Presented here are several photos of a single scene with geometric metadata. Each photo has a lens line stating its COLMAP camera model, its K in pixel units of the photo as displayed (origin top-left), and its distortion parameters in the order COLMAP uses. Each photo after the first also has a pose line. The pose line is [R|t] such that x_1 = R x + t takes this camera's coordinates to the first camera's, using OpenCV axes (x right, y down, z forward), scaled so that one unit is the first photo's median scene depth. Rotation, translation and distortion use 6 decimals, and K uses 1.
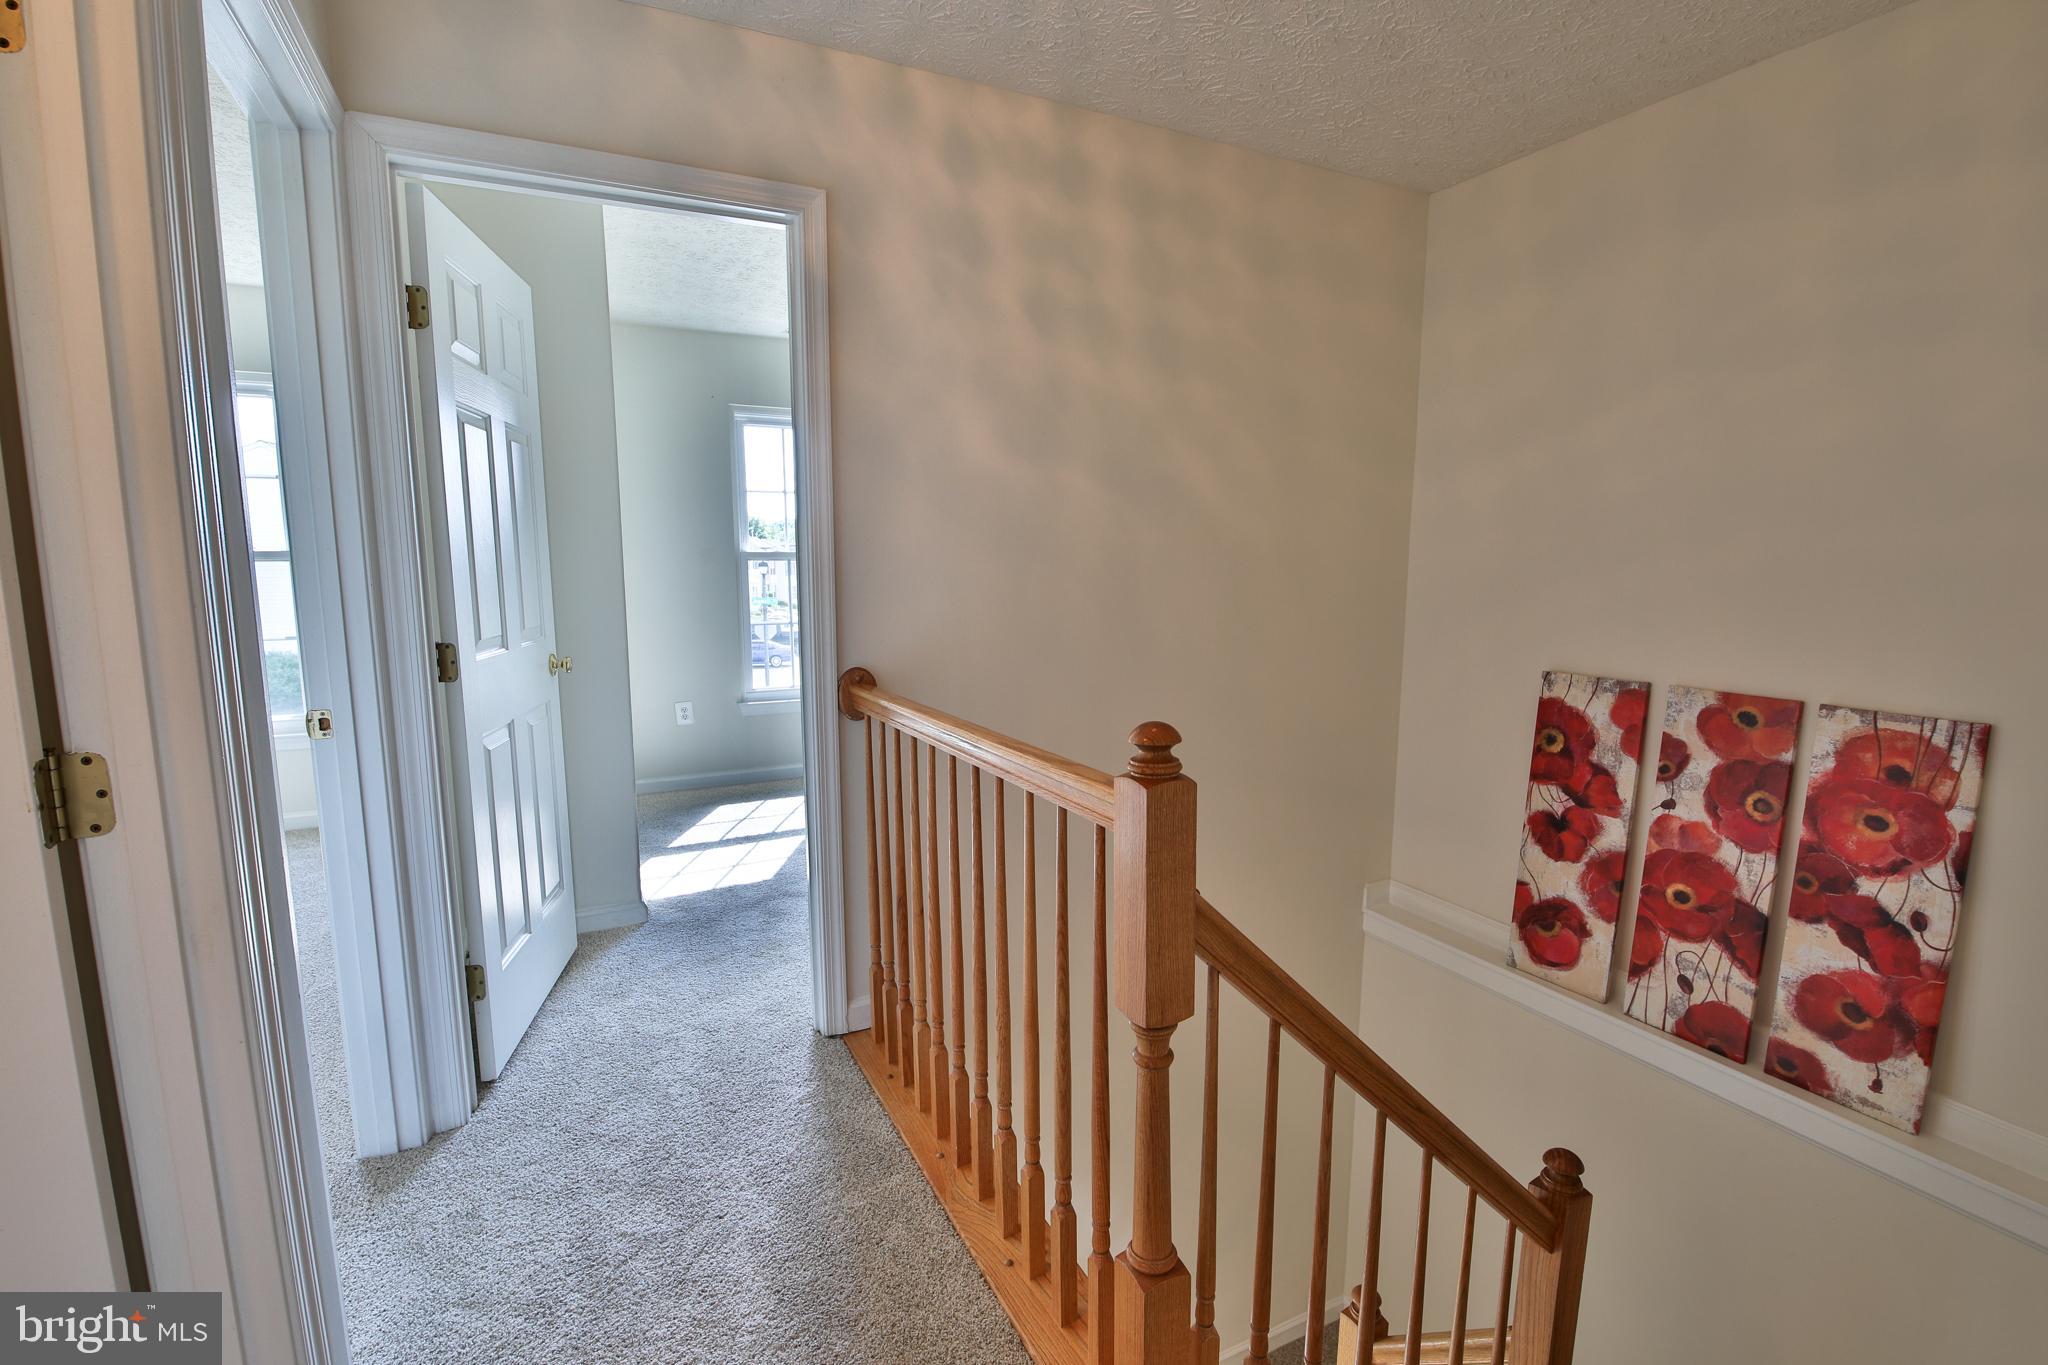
lens RADIAL K [[945.0, 0, 1040.4], [0, 945.0, 695.4], [0, 0, 1]] dist [-0.005444, -0.008781]
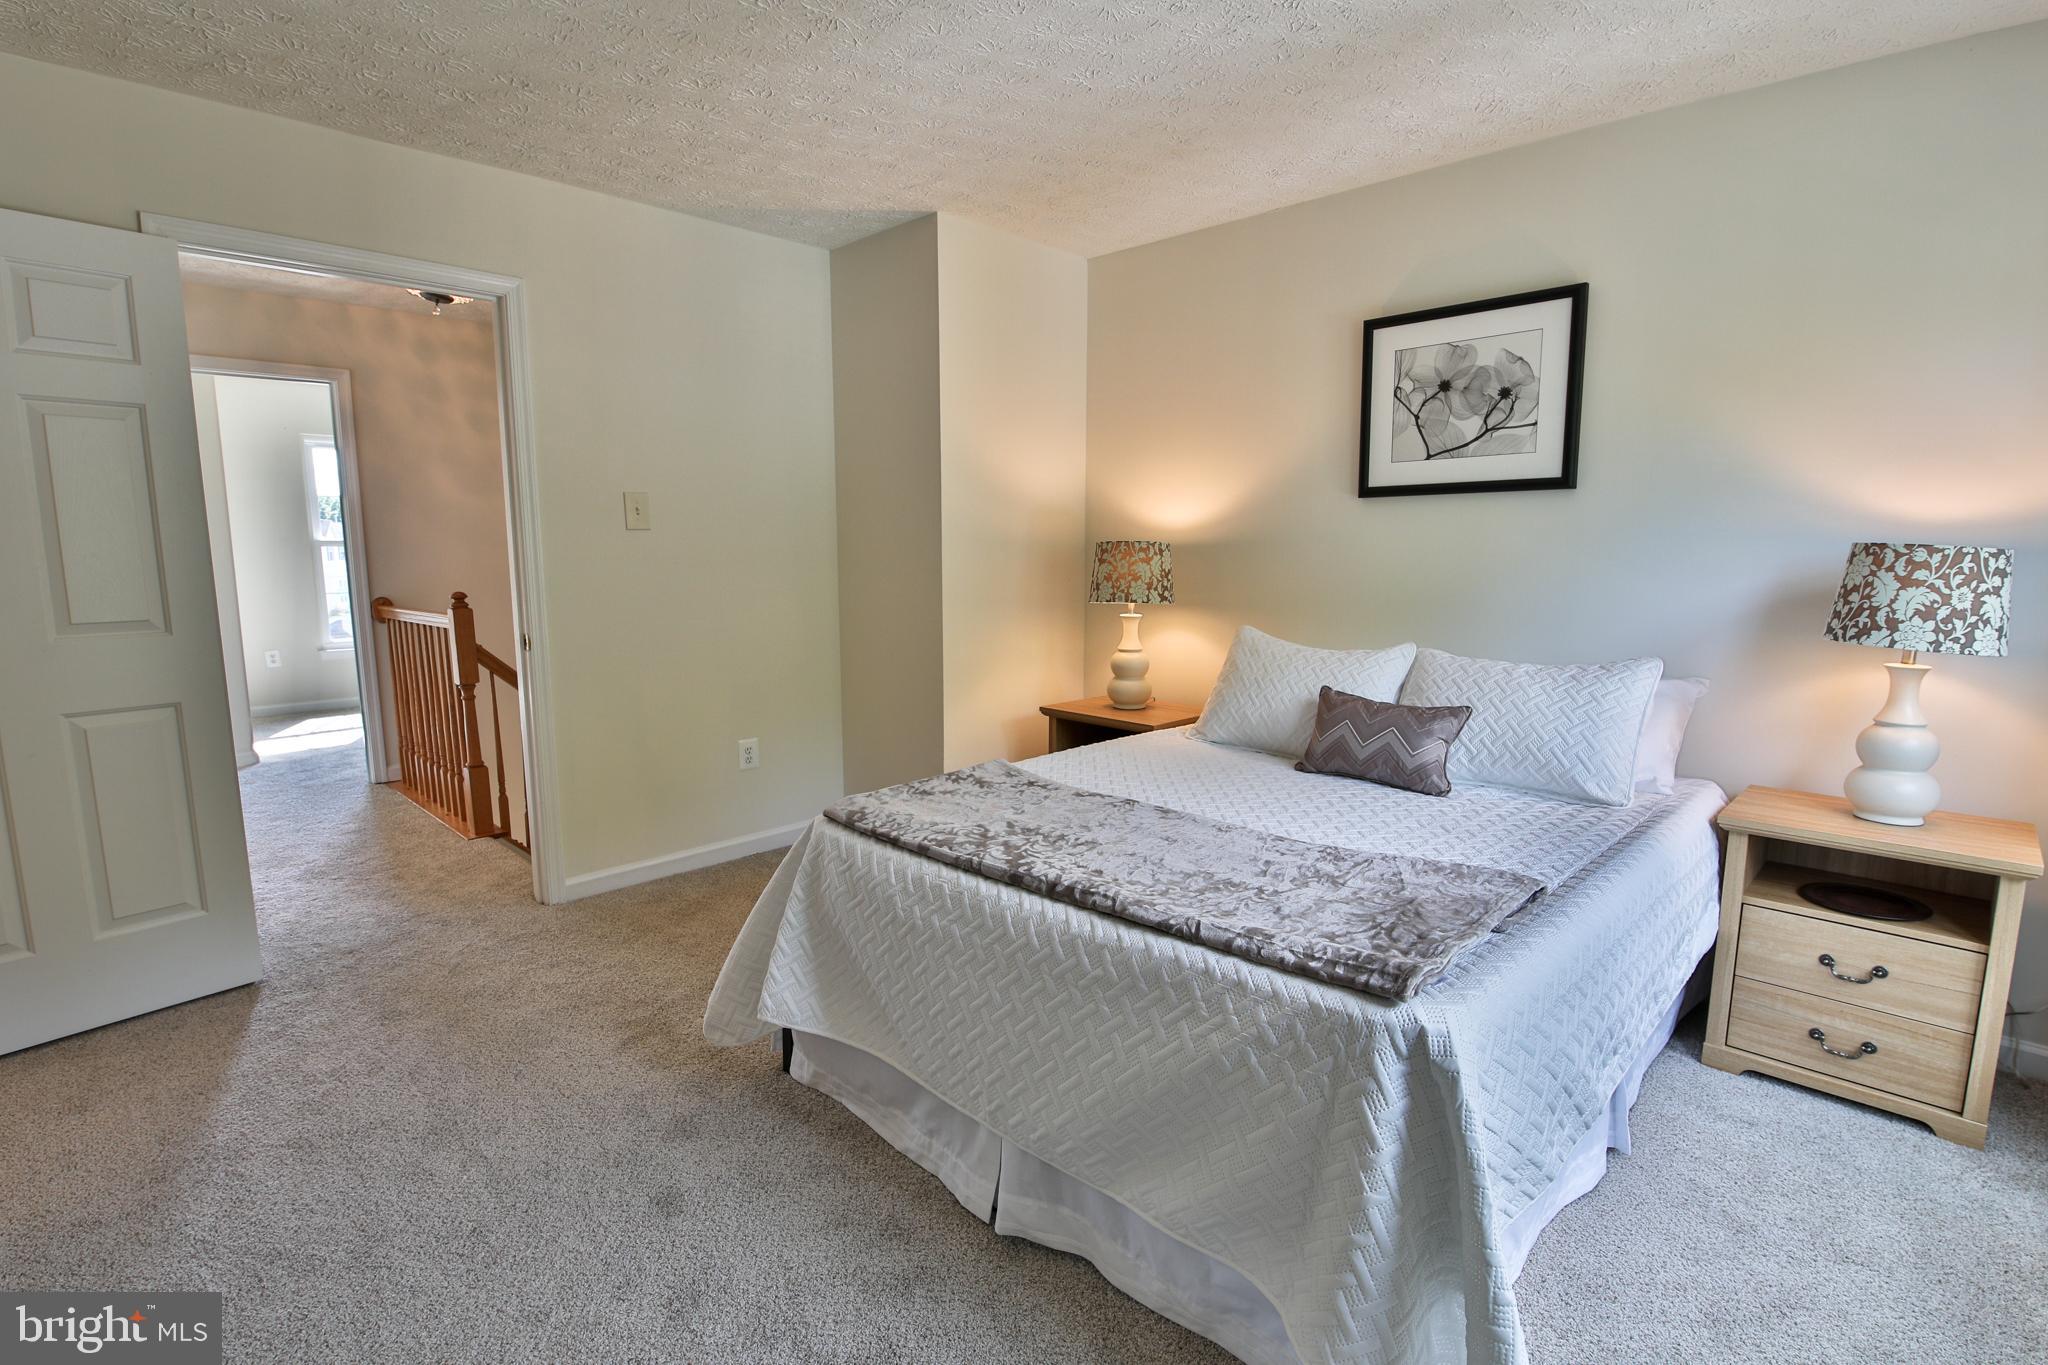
lens RADIAL K [[945.0, 0, 1024.4], [0, 945.0, 693.5], [0, 0, 1]] dist [-0.005444, -0.008781]
pose [[0.945304, -0.047362, 0.322733, 0.471745], [0.044562, 0.998877, 0.016065, 0.216721], [-0.323131, -0.000805, 0.946354, -1.426615]]
